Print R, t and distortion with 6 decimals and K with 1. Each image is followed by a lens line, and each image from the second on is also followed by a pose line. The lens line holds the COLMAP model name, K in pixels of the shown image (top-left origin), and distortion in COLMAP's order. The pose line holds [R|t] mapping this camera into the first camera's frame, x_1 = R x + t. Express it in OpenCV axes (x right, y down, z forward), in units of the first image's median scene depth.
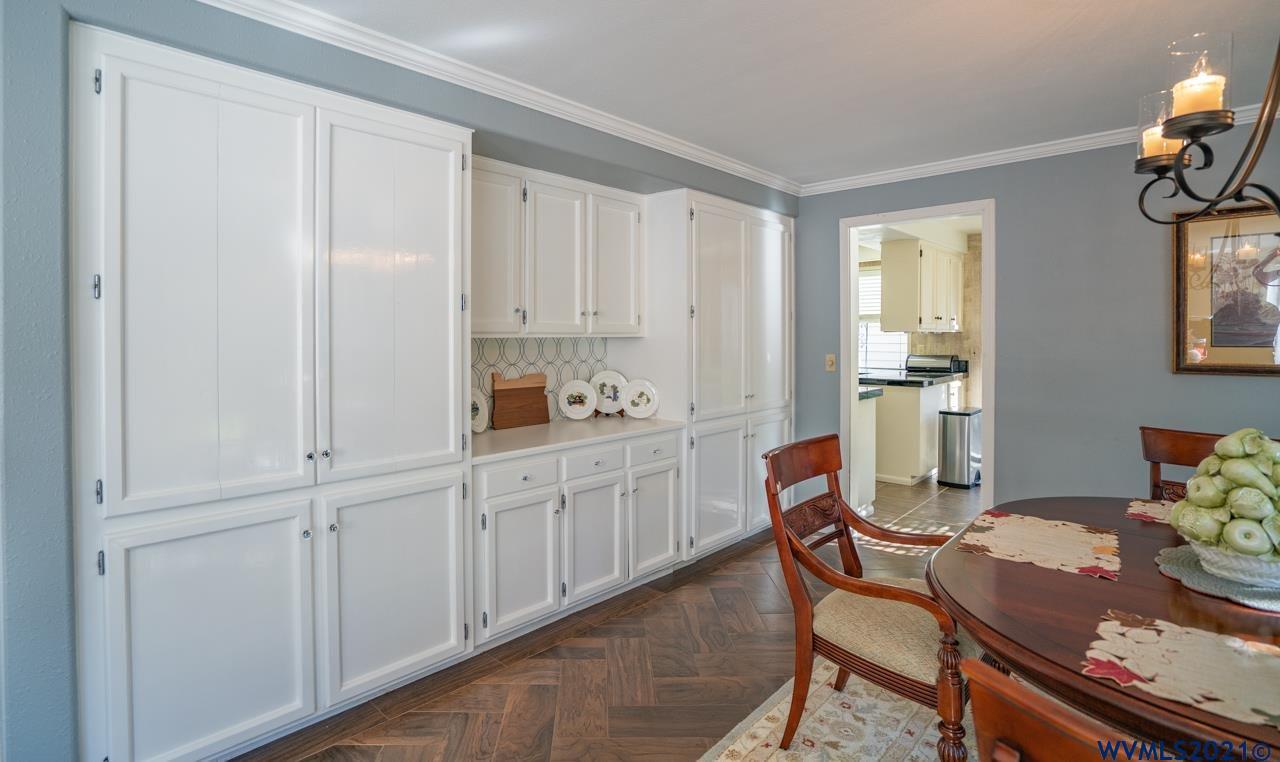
lens RADIAL K [[615.2, 0, 640.1], [0, 615.2, 345.7], [0, 0, 1]] dist [-0.001382, -0.000103]
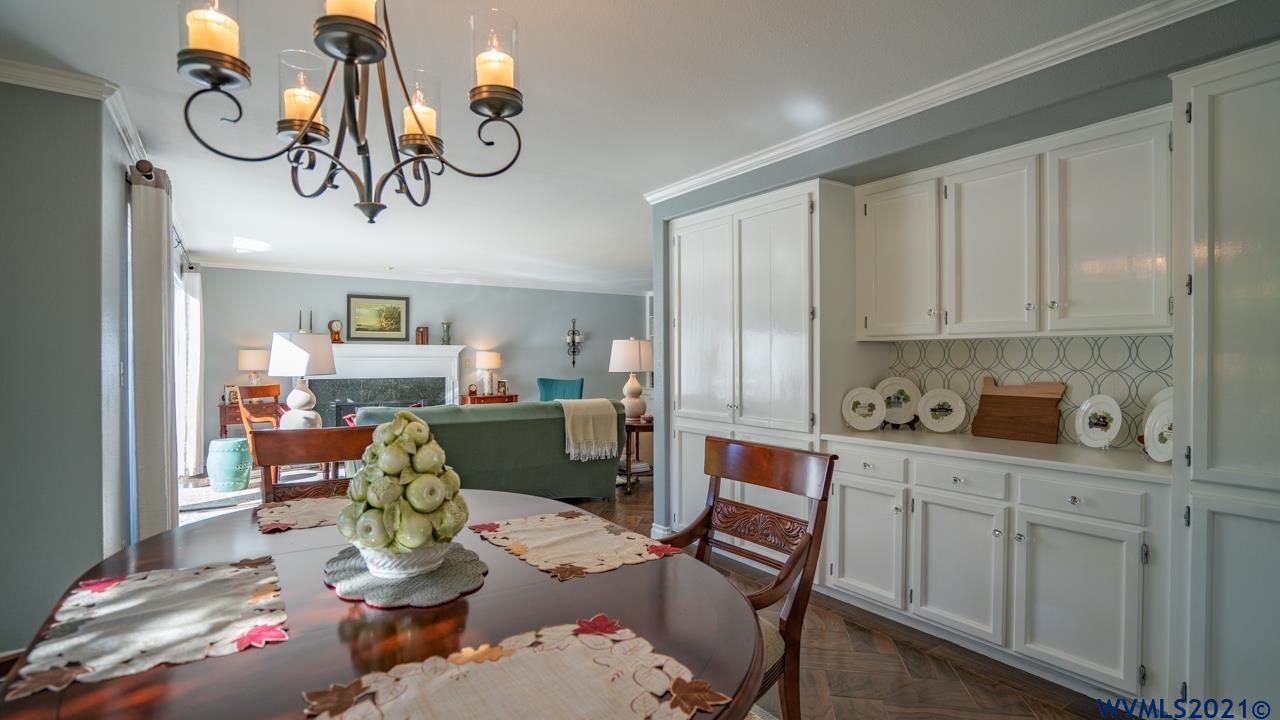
lens RADIAL K [[605.7, 0, 640.0], [0, 605.7, 360.0], [0, 0, 1]] dist [-0.001187, 0.000040]
pose [[-0.184847, 0.005968, -0.982749, 0.777821], [-0.013561, 0.999871, 0.008623, 0.017320], [0.982674, 0.014921, -0.184742, 0.651248]]
